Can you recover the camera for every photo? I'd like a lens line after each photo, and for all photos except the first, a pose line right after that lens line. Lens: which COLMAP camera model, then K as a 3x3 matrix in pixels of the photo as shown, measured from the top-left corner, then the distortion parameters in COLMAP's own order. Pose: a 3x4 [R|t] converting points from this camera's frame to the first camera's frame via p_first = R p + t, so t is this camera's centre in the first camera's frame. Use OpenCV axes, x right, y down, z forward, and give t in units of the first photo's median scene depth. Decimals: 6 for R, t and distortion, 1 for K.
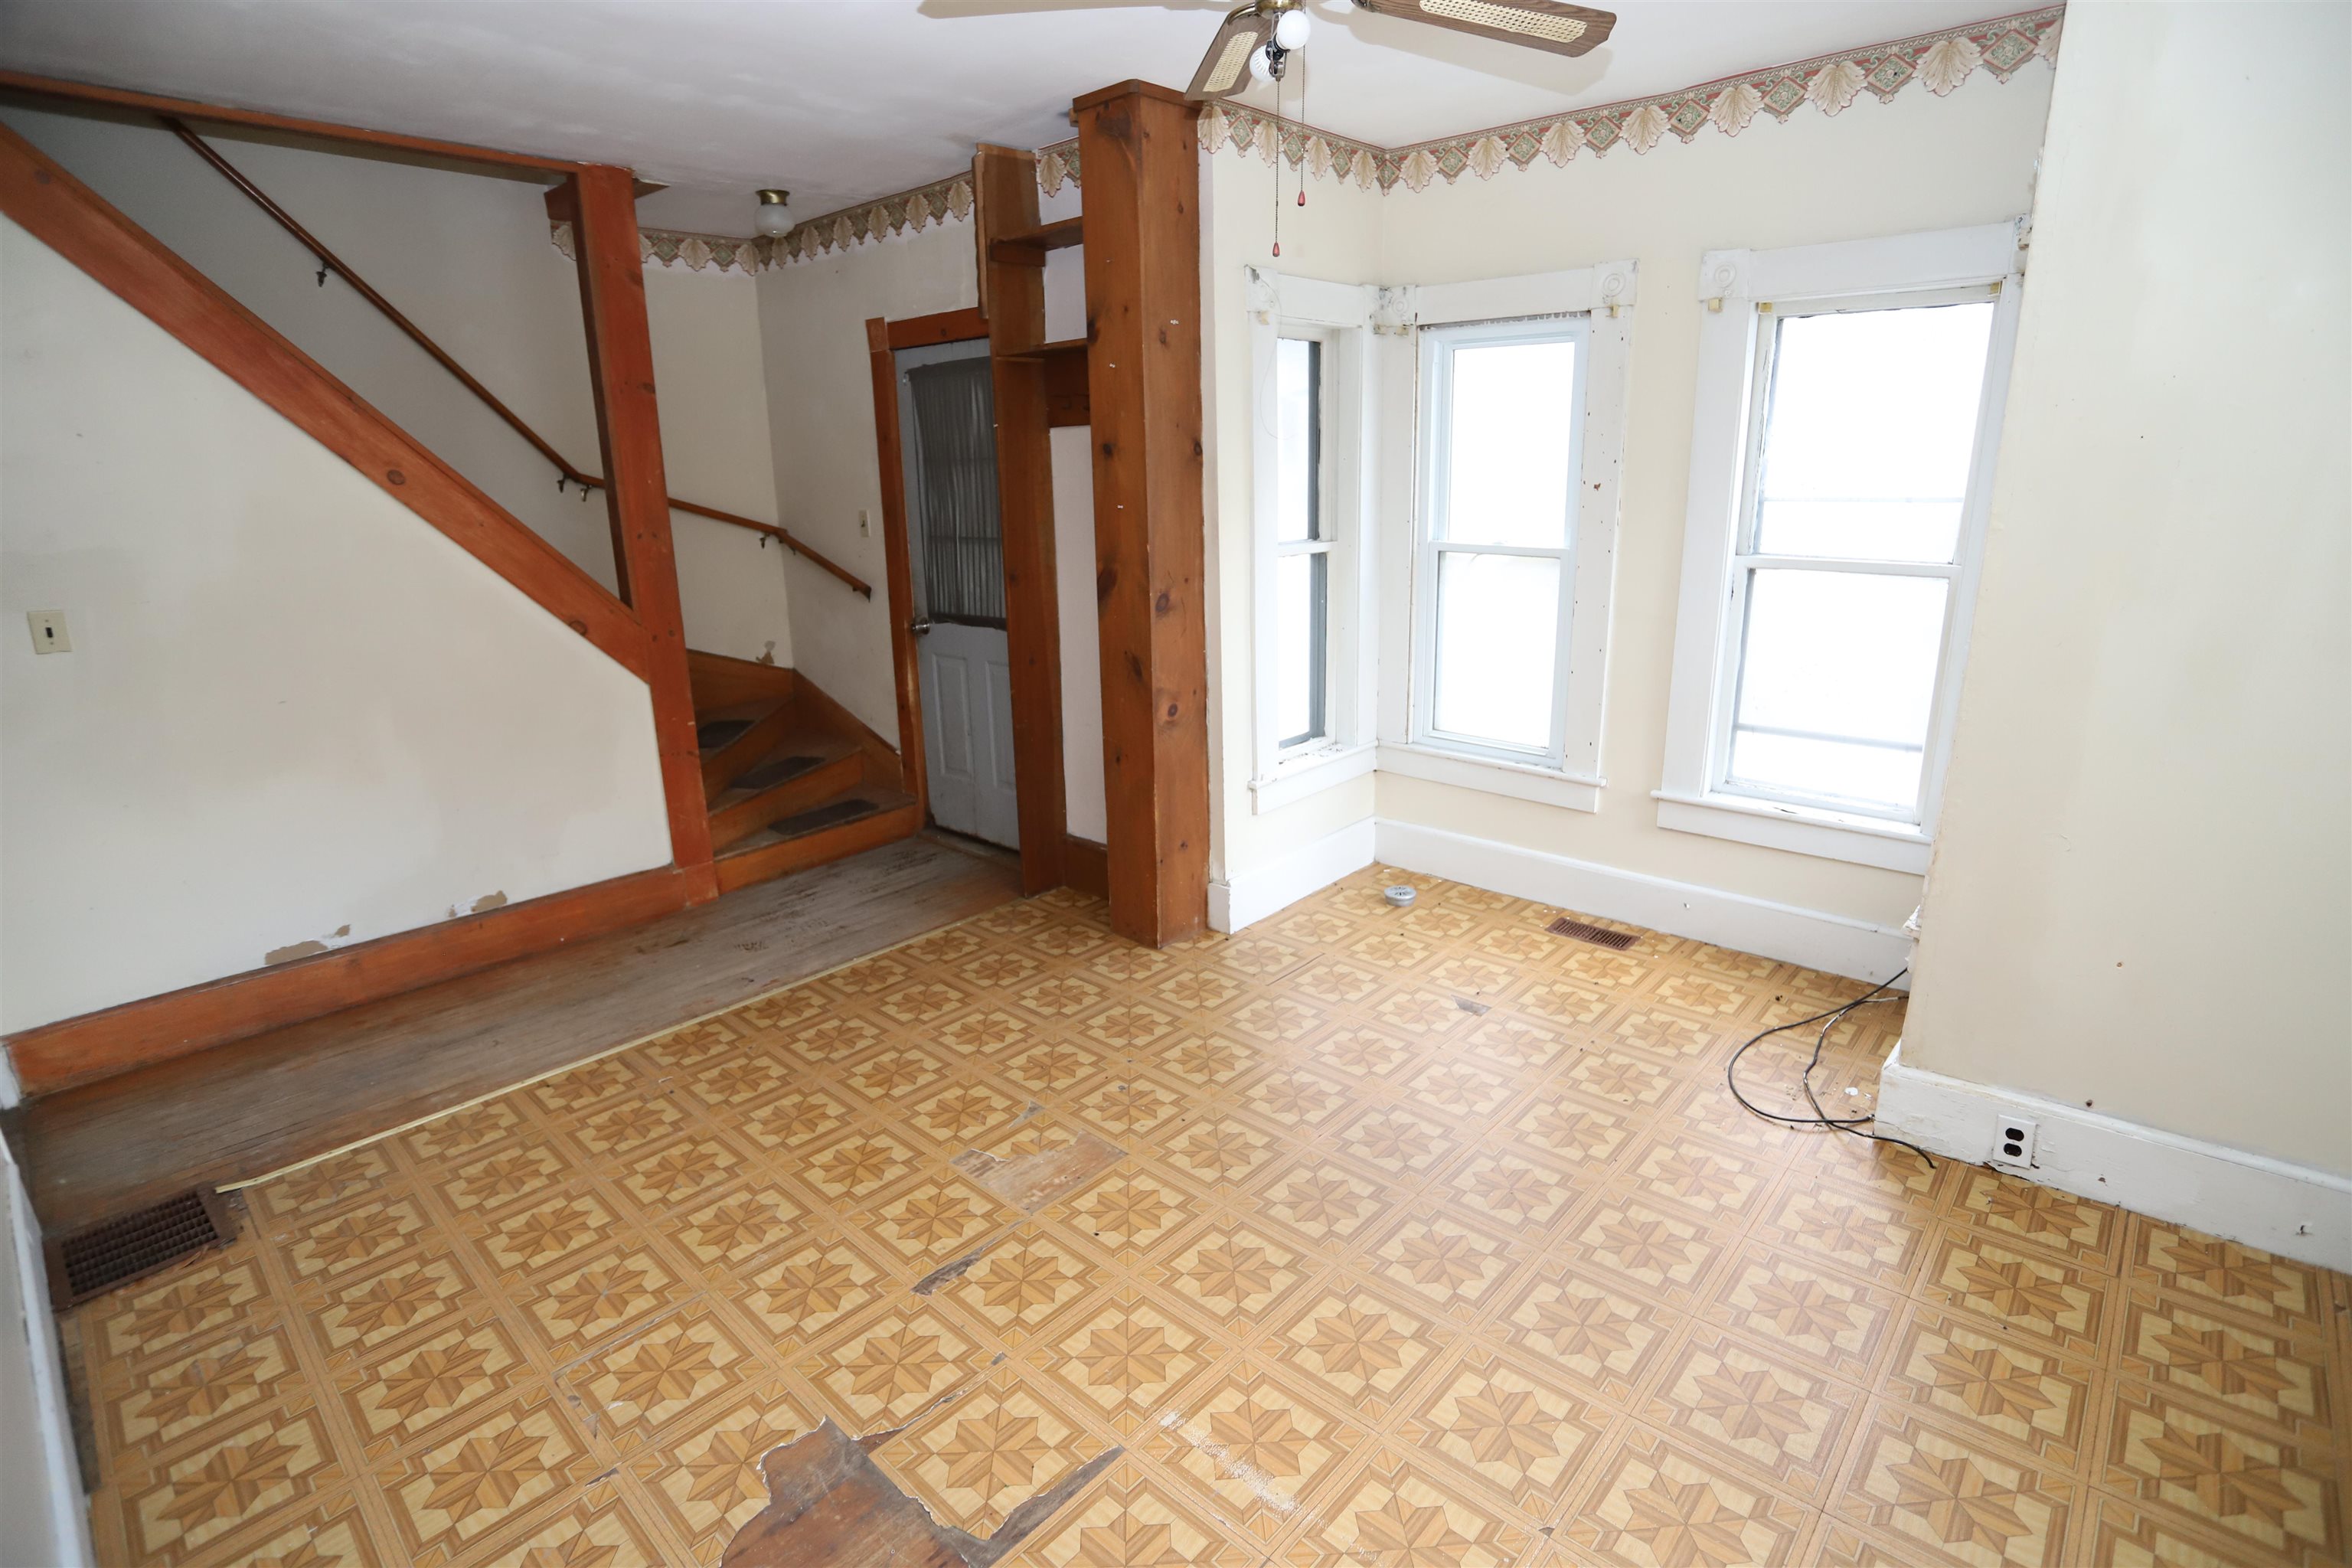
lens RADIAL K [[1139.7, 0, 1221.4], [0, 1139.7, 774.8], [0, 0, 1]] dist [-0.058146, 0.021069]
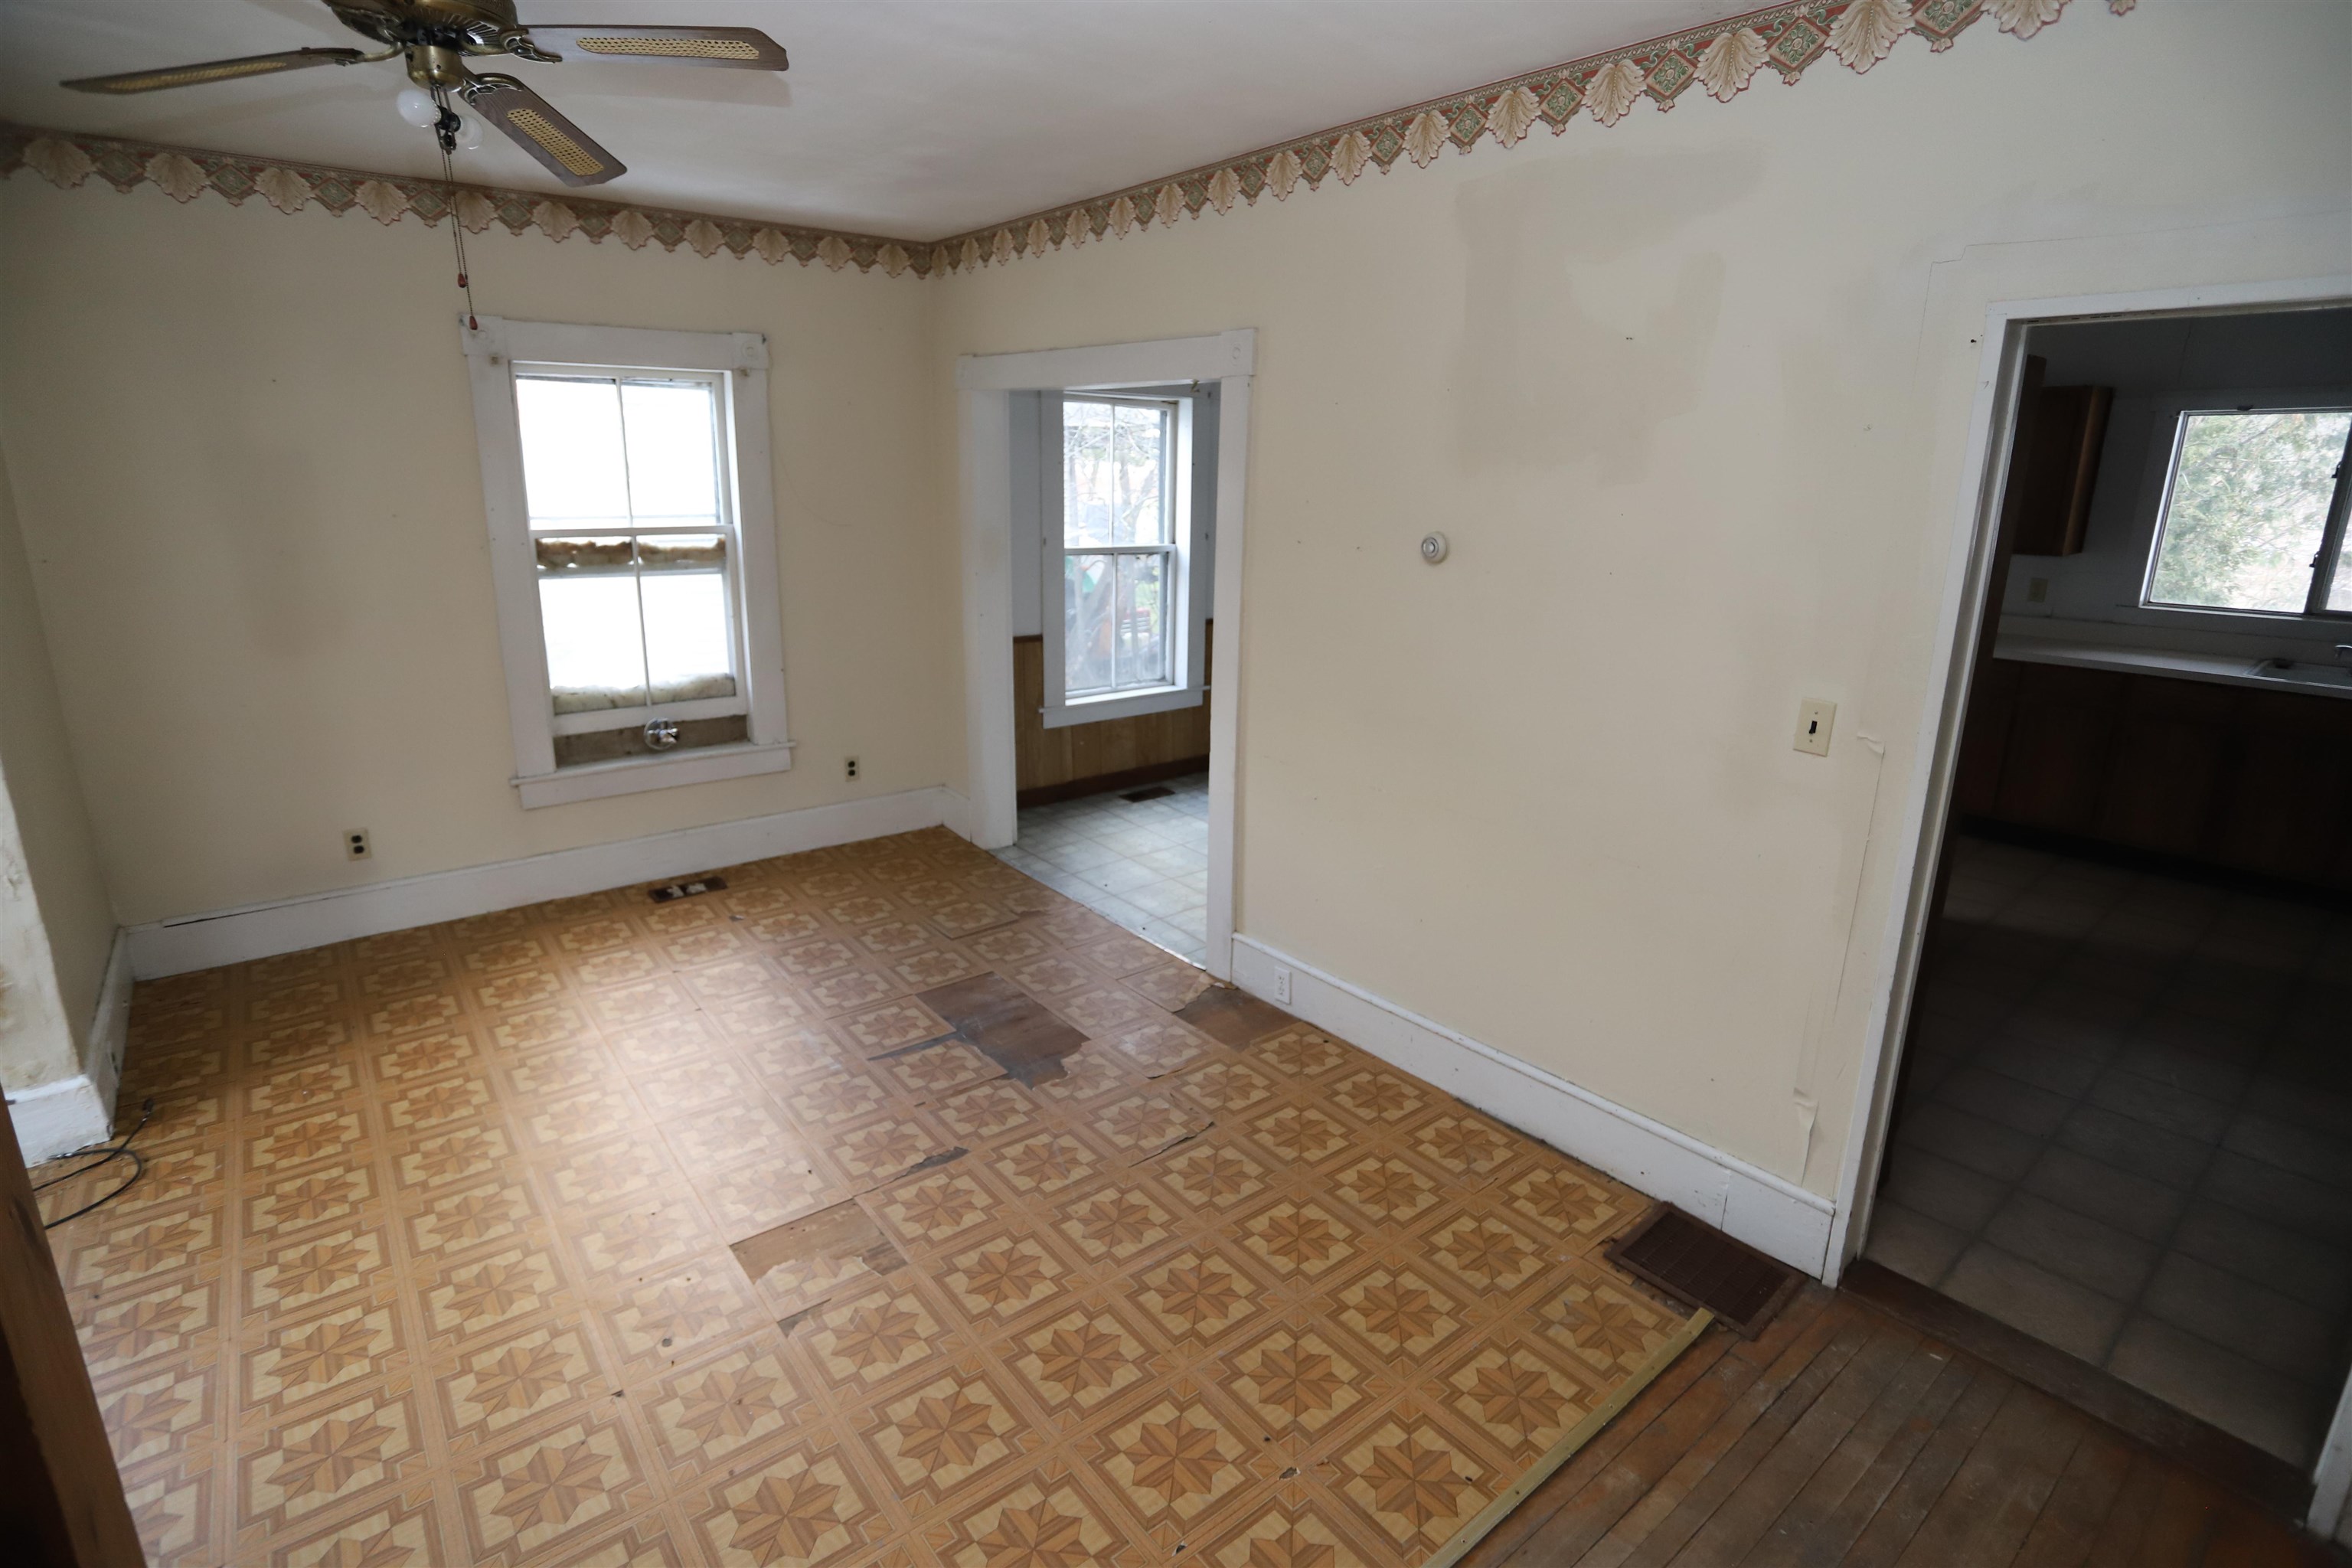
lens RADIAL K [[1139.7, 0, 1221.4], [0, 1139.7, 774.8], [0, 0, 1]] dist [-0.058146, 0.021069]
pose [[-0.989426, -0.033634, 0.141085, -0.702324], [0.043296, 0.859896, 0.508629, -0.529324], [-0.138426, 0.509359, -0.849348, 1.771926]]
